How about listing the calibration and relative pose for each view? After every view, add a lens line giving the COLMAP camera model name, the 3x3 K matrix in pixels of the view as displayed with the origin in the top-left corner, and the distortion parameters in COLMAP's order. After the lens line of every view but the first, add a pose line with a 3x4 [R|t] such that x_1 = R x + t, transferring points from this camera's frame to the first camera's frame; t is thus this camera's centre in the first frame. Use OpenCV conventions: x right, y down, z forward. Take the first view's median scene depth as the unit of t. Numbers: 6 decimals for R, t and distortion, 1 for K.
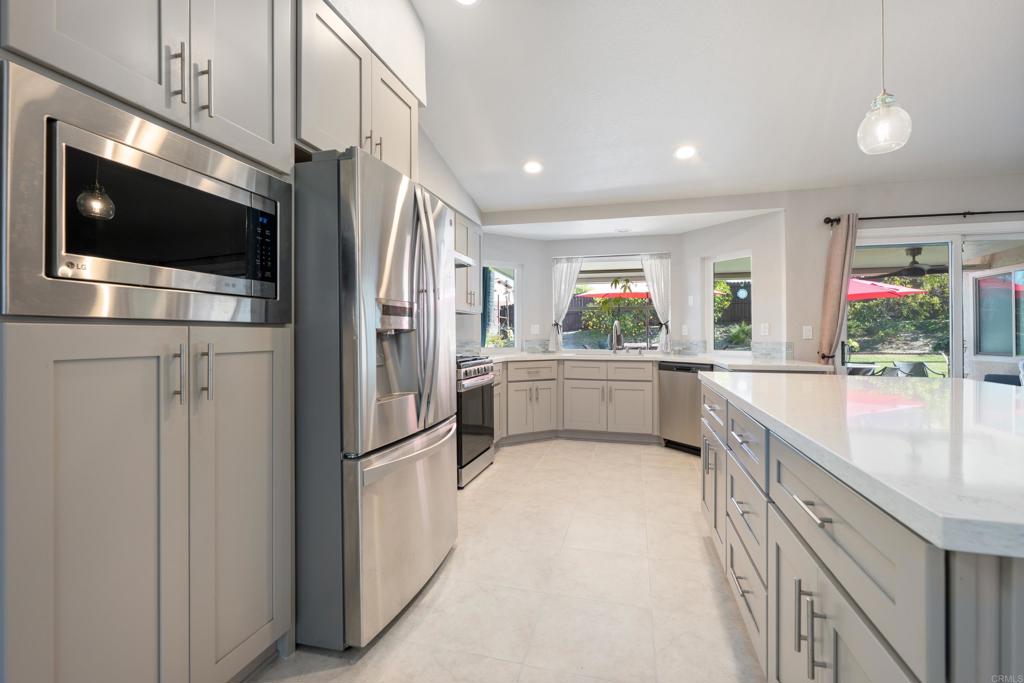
lens RADIAL K [[458.7, 0, 511.2], [0, 458.7, 335.3], [0, 0, 1]] dist [0.000980, -0.000007]
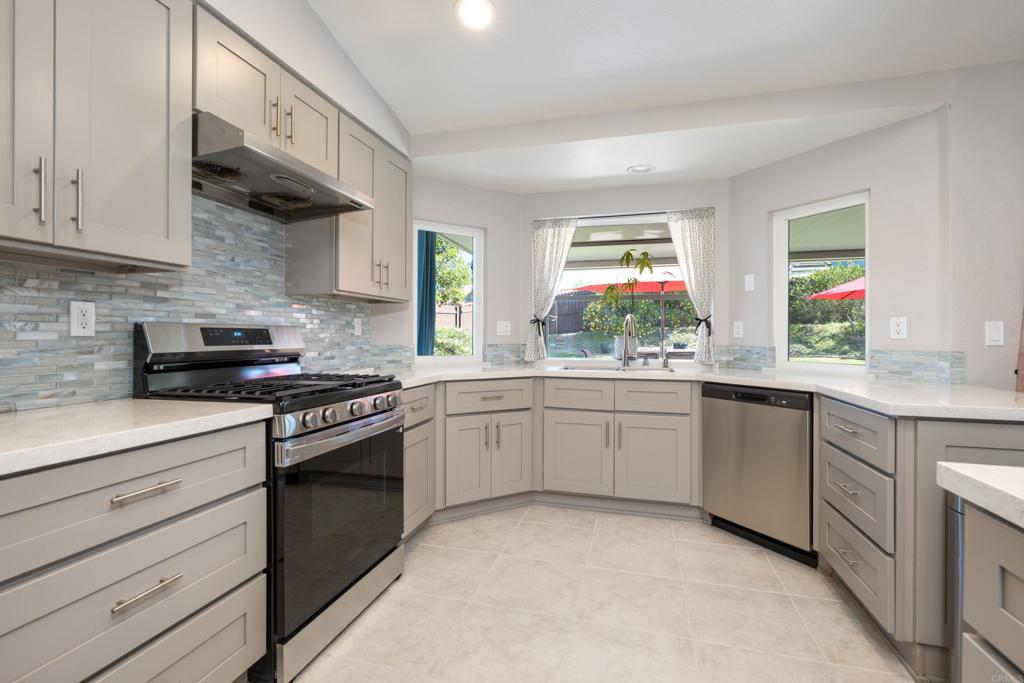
lens RADIAL K [[458.7, 0, 513.3], [0, 458.7, 339.3], [0, 0, 1]] dist [0.000980, -0.000007]
pose [[0.999992, 0.003751, -0.001536, 0.074980], [-0.003744, 0.999980, 0.005148, -0.000137], [0.001556, -0.005142, 0.999986, 0.388060]]
